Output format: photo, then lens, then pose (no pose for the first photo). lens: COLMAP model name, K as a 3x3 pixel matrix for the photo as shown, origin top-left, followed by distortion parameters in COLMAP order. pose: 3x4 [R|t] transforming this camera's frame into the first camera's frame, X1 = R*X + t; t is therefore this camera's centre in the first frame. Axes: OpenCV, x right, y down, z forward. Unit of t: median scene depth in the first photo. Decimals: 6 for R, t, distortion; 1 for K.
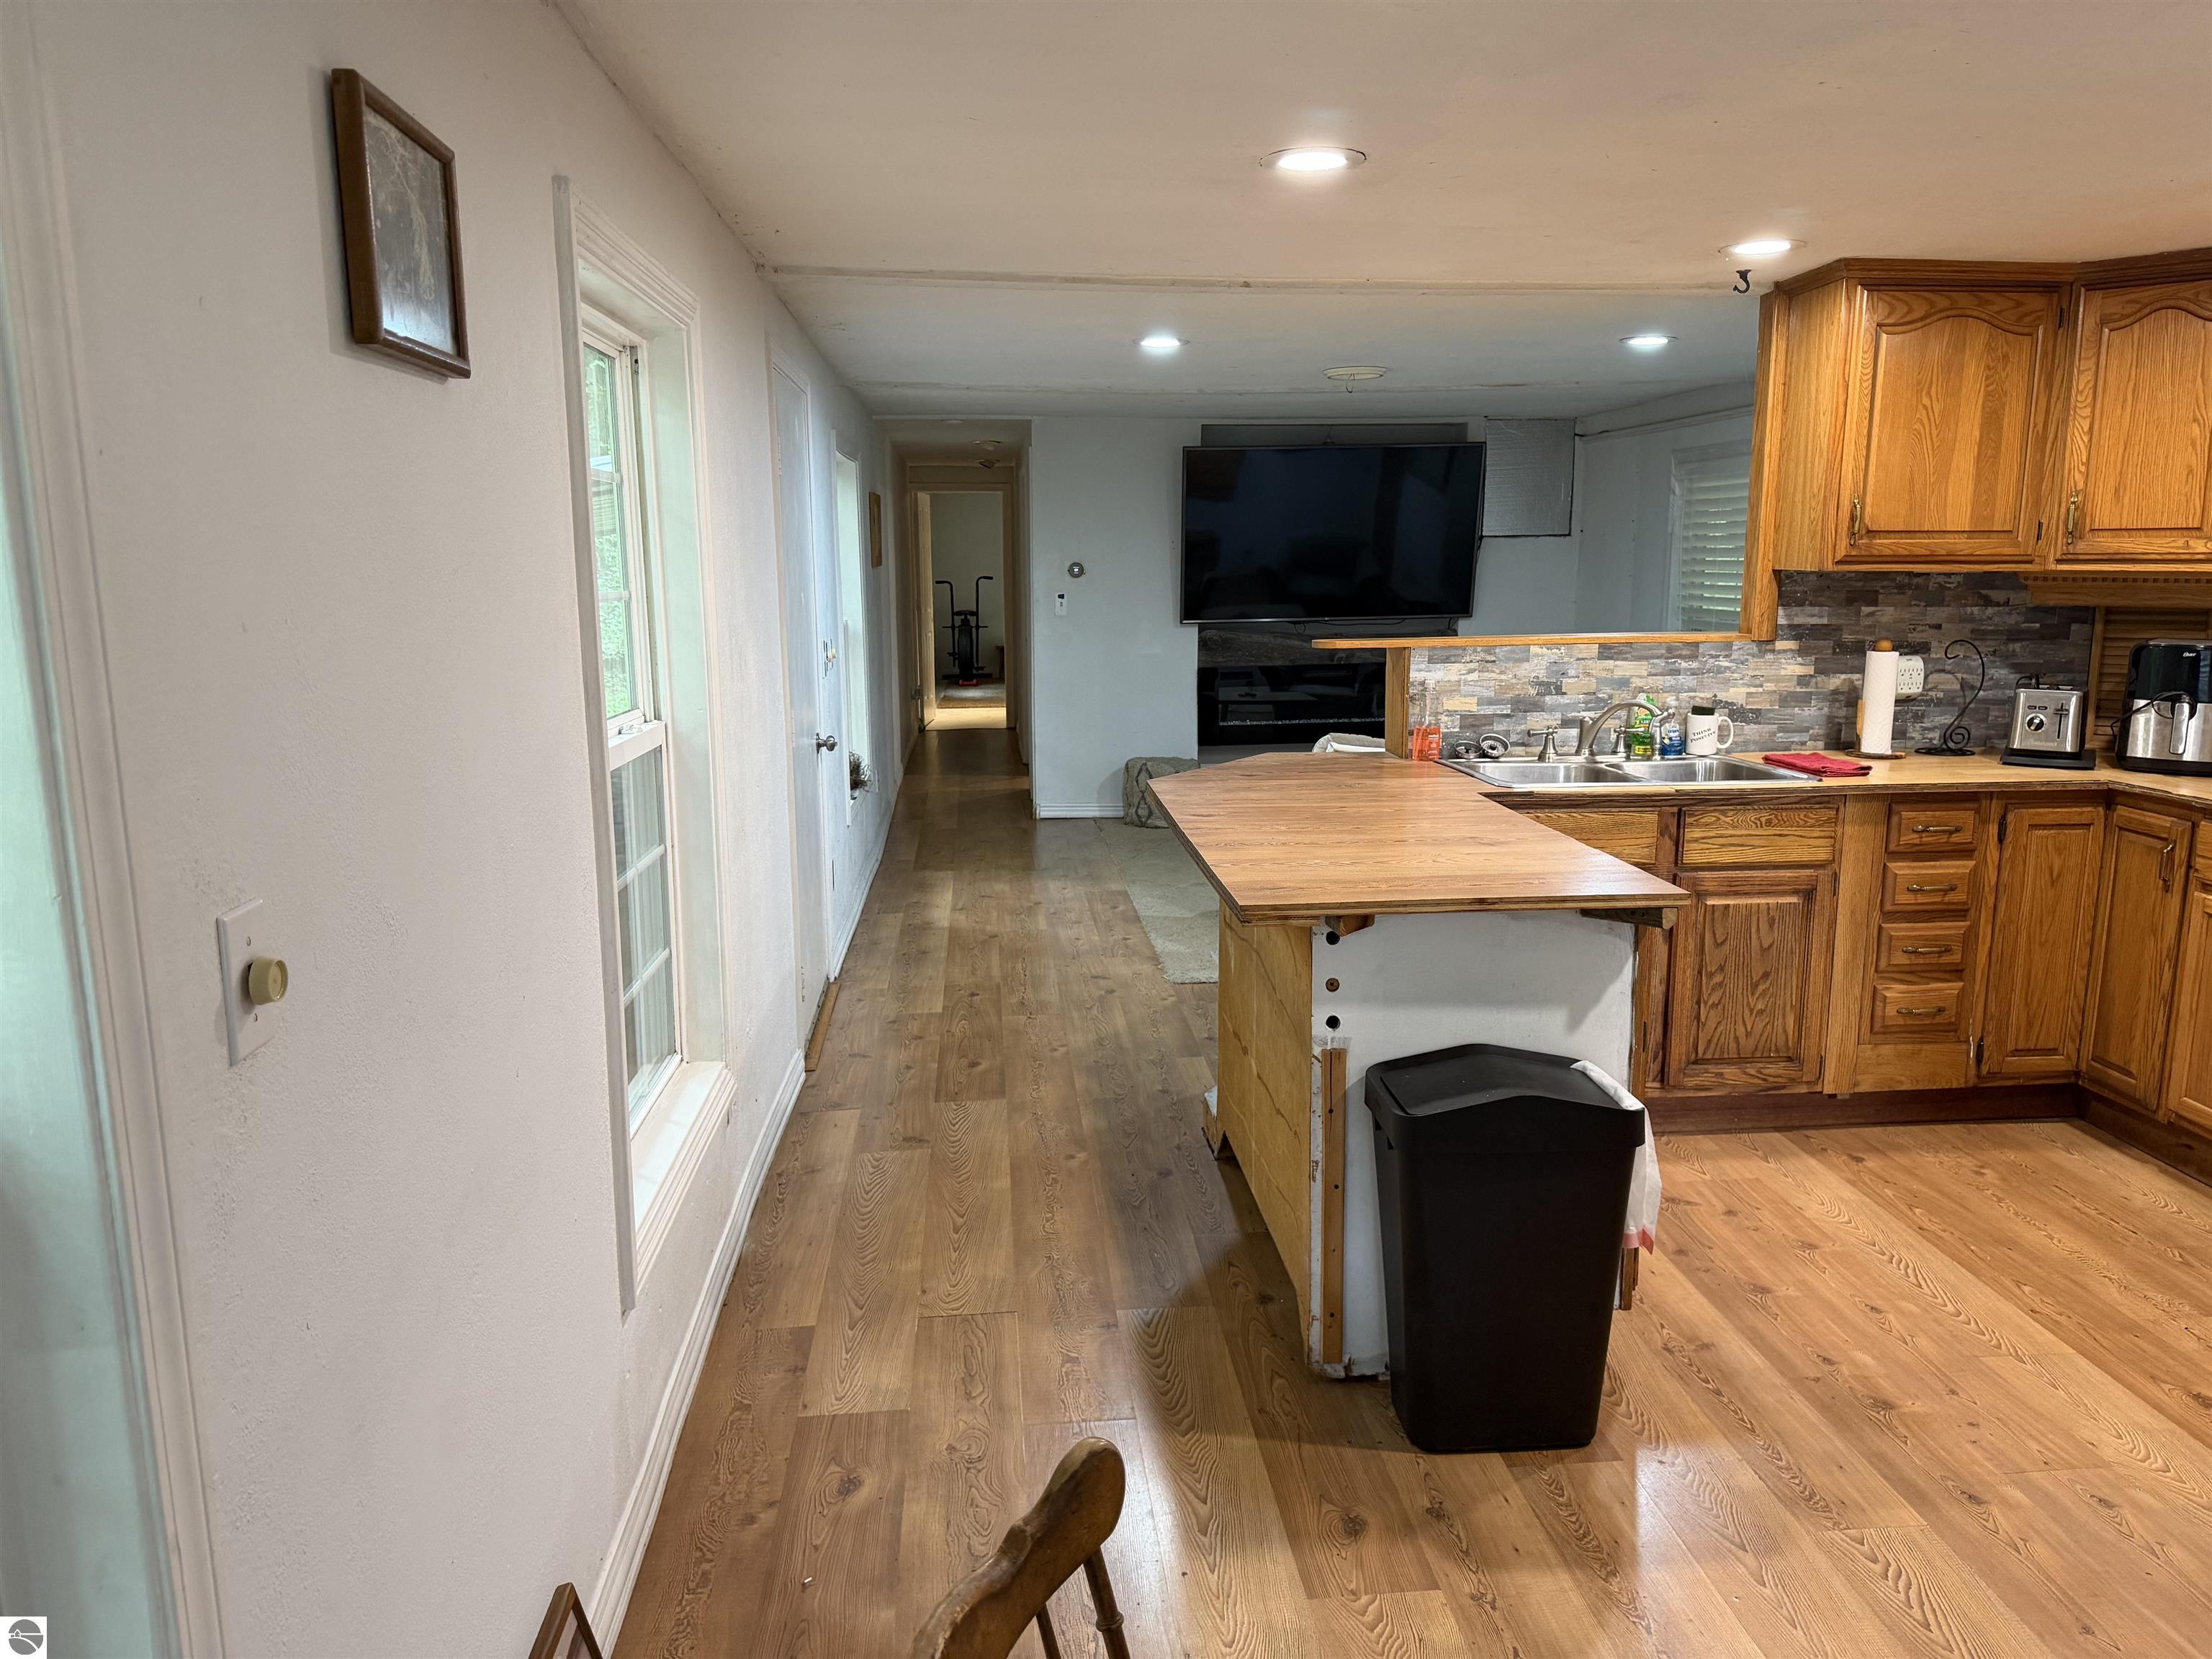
lens RADIAL K [[1571.0, 0, 1100.4], [0, 1571.0, 830.6], [0, 0, 1]] dist [0.002626, -0.009251]
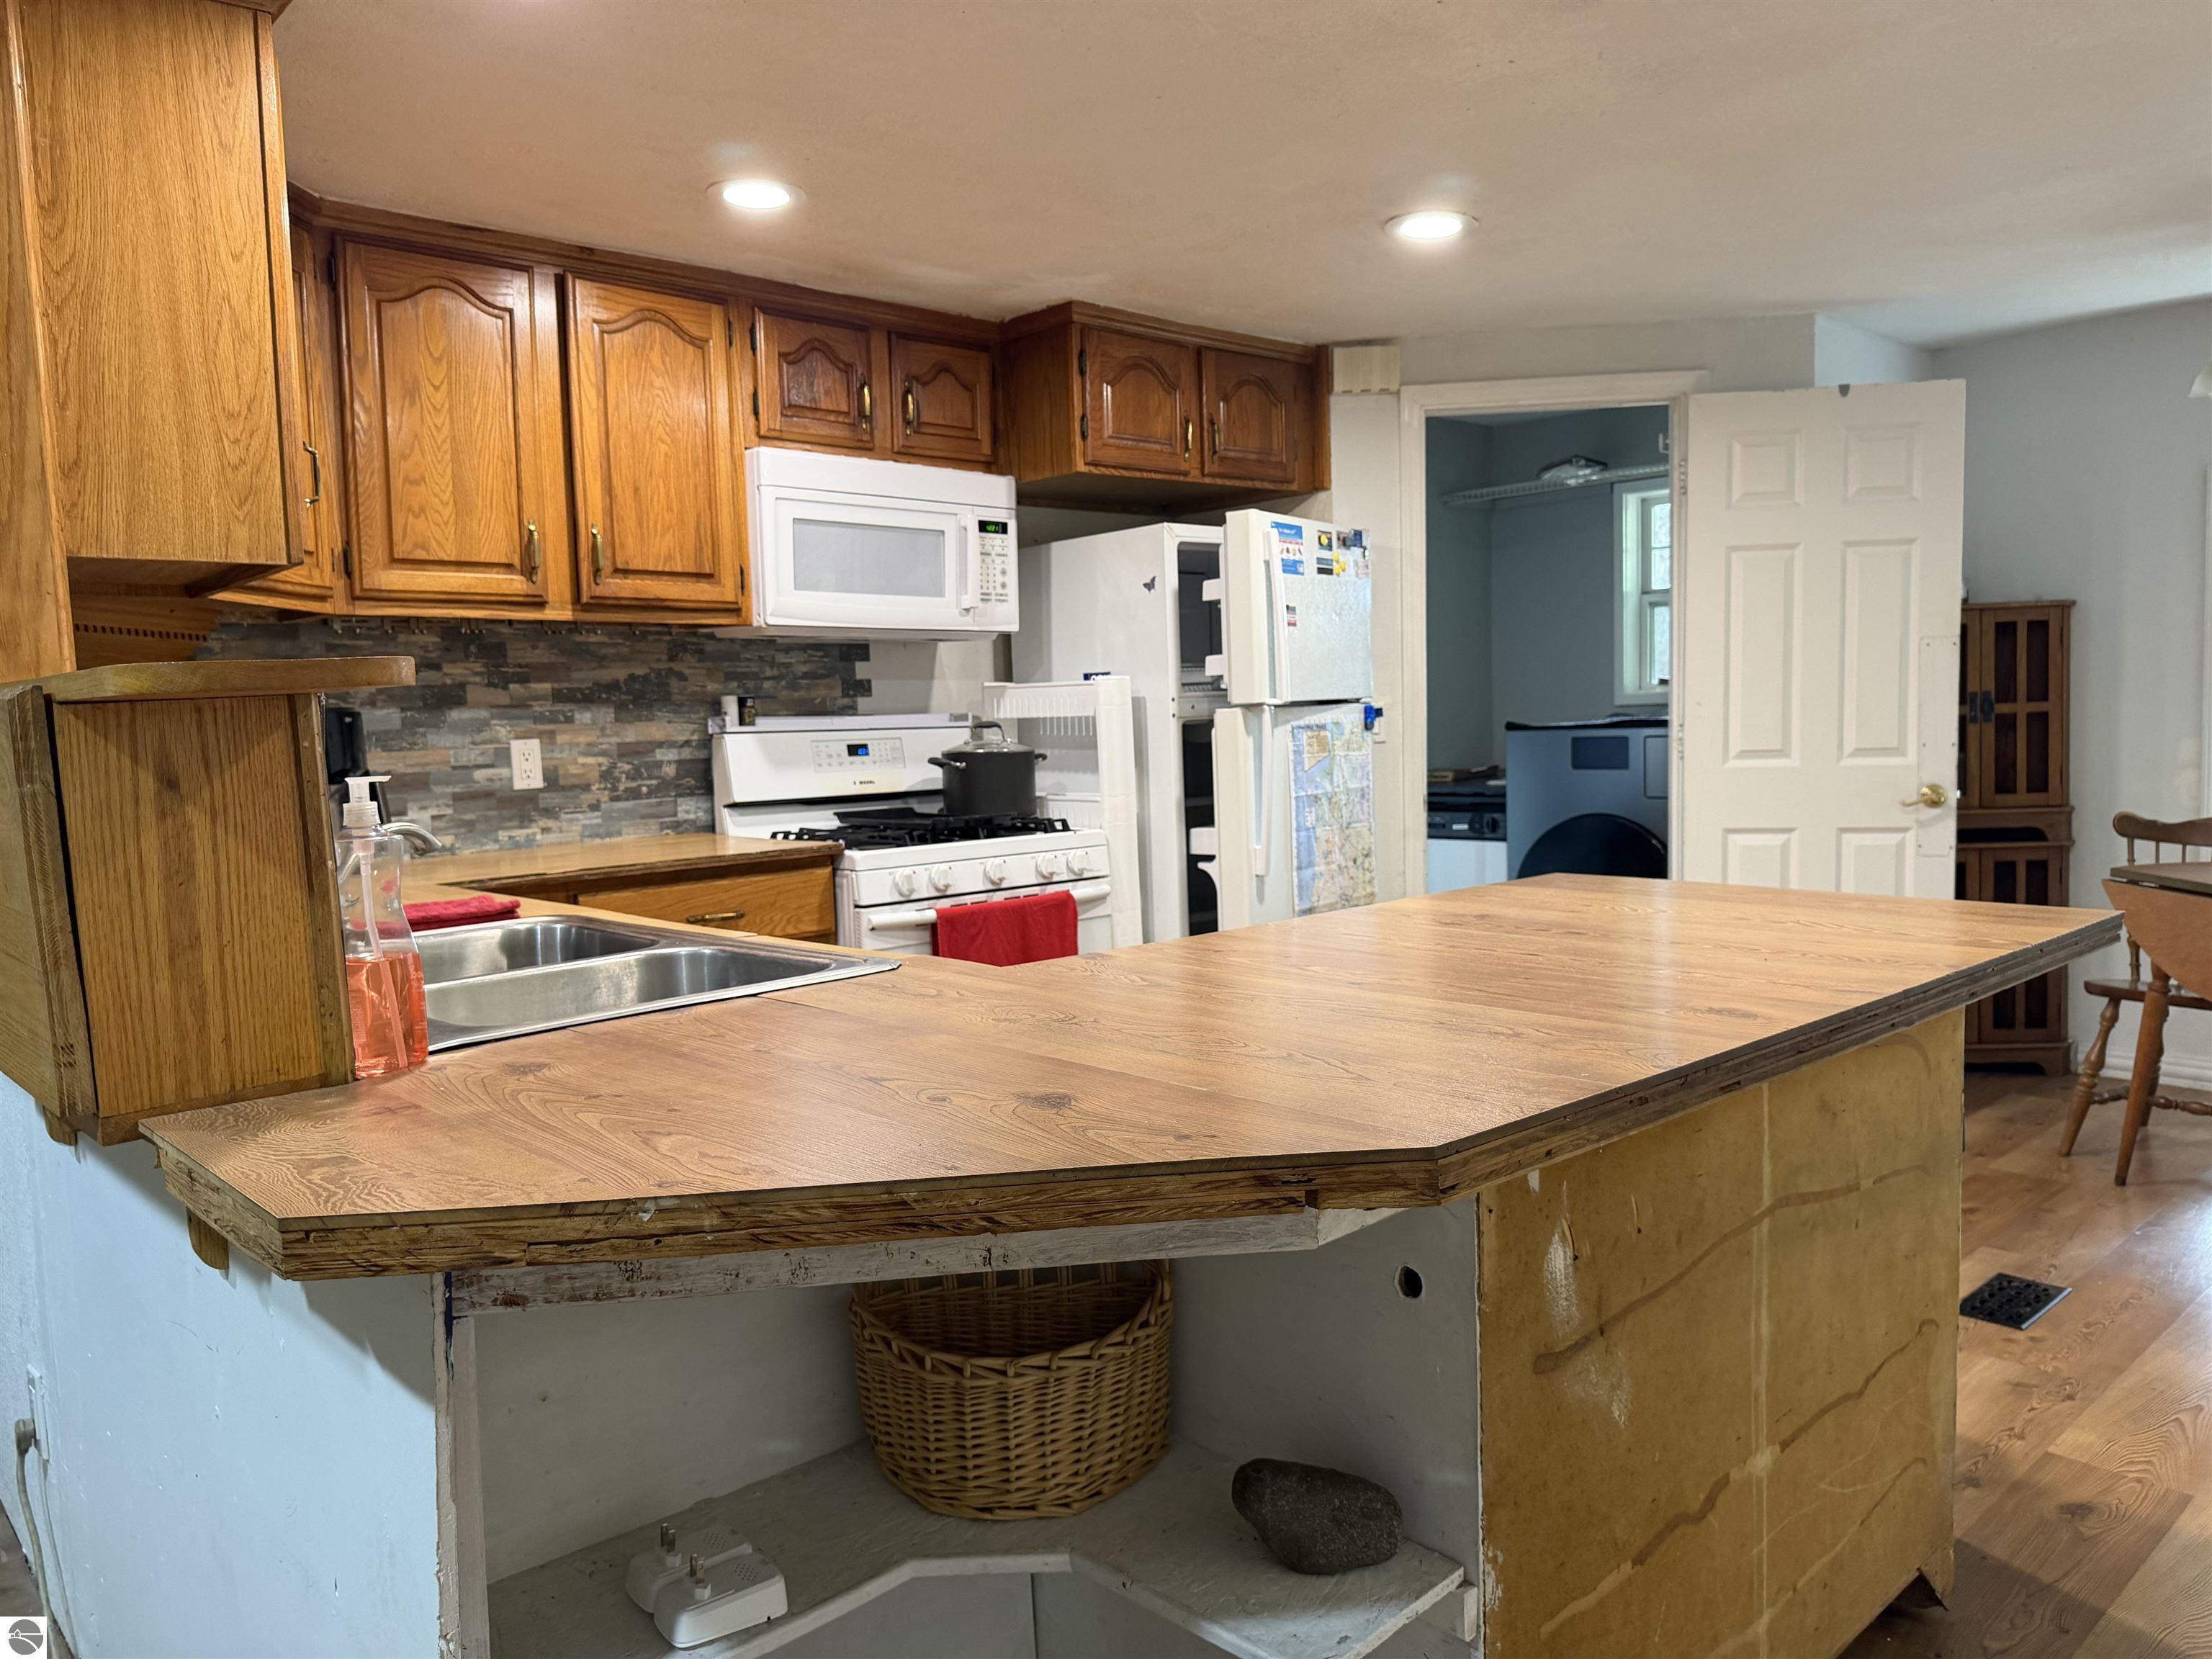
lens RADIAL K [[1562.2, 0, 1103.2], [0, 1562.2, 835.6], [0, 0, 1]] dist [0.134687, -0.238768]
pose [[-0.616476, -0.037887, 0.786461, -0.113716], [0.173120, 0.967877, 0.182328, -0.118457], [-0.768106, 0.248553, -0.590114, 1.045394]]
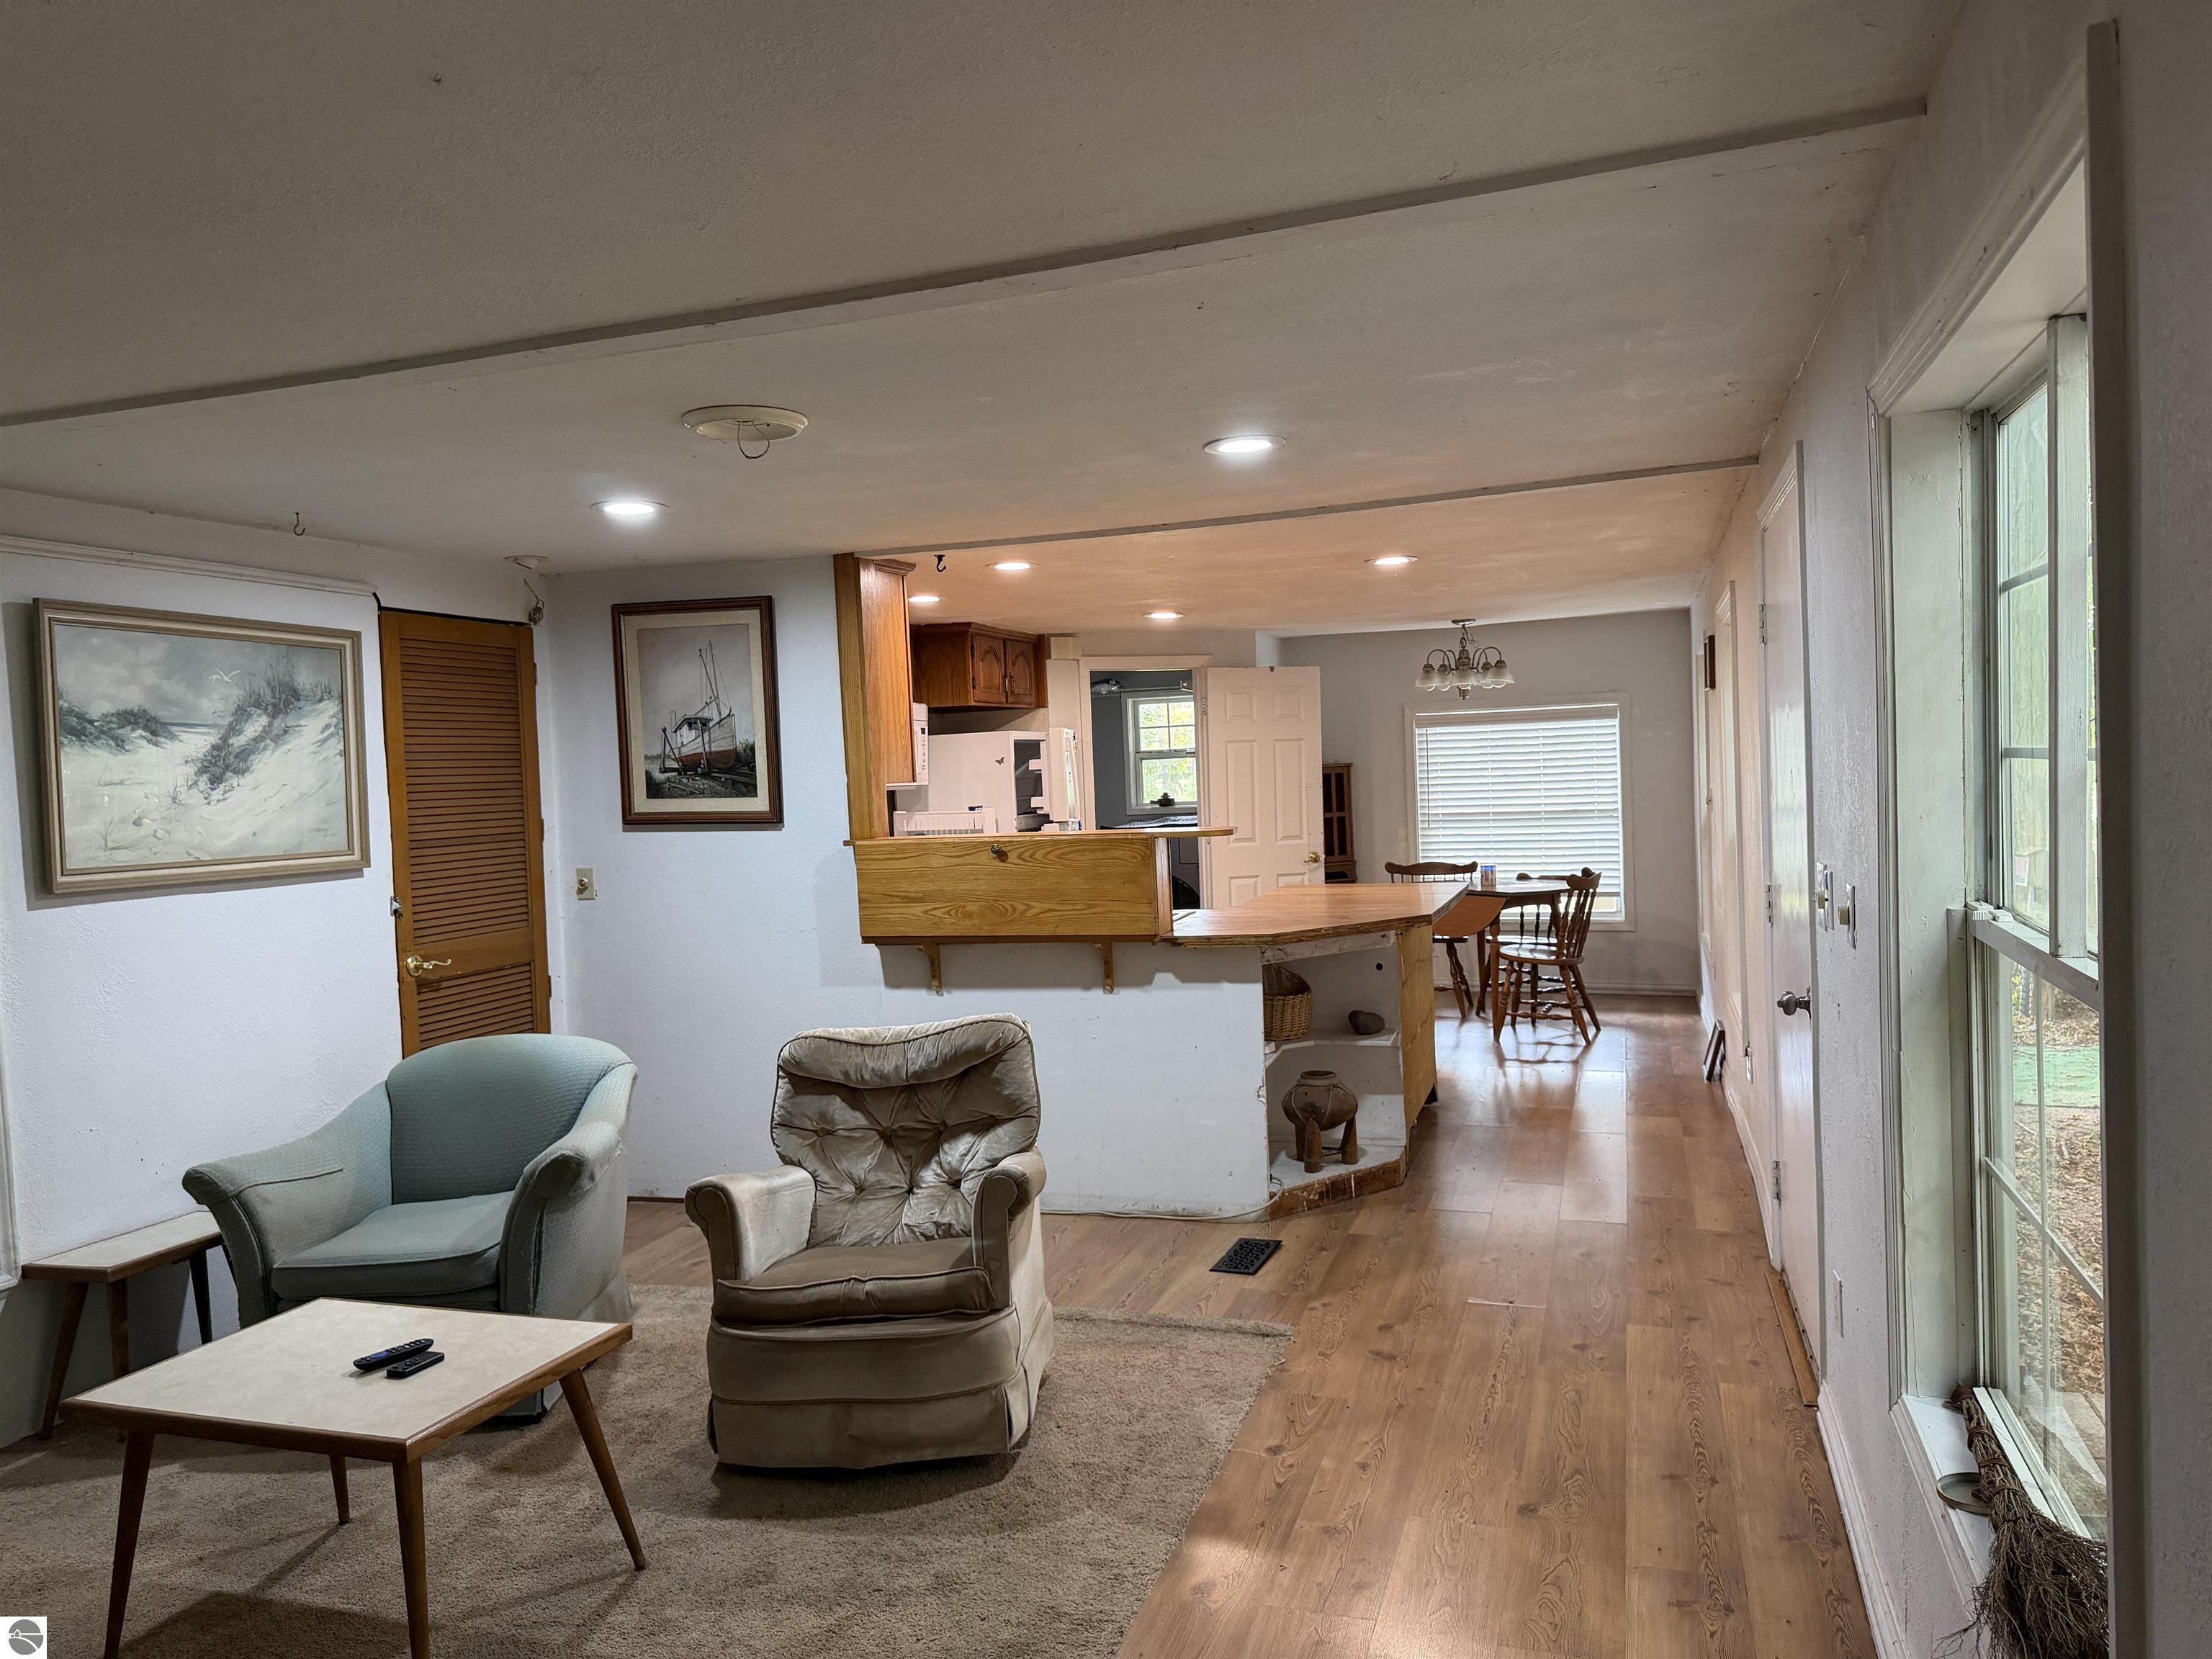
lens RADIAL K [[1571.0, 0, 1100.4], [0, 1571.0, 830.6], [0, 0, 1]] dist [0.002626, -0.009251]
pose [[-0.920597, 0.034035, 0.389028, -0.199227], [0.118090, 0.973818, 0.194252, -0.341616], [-0.372231, 0.224769, -0.900513, 2.014682]]
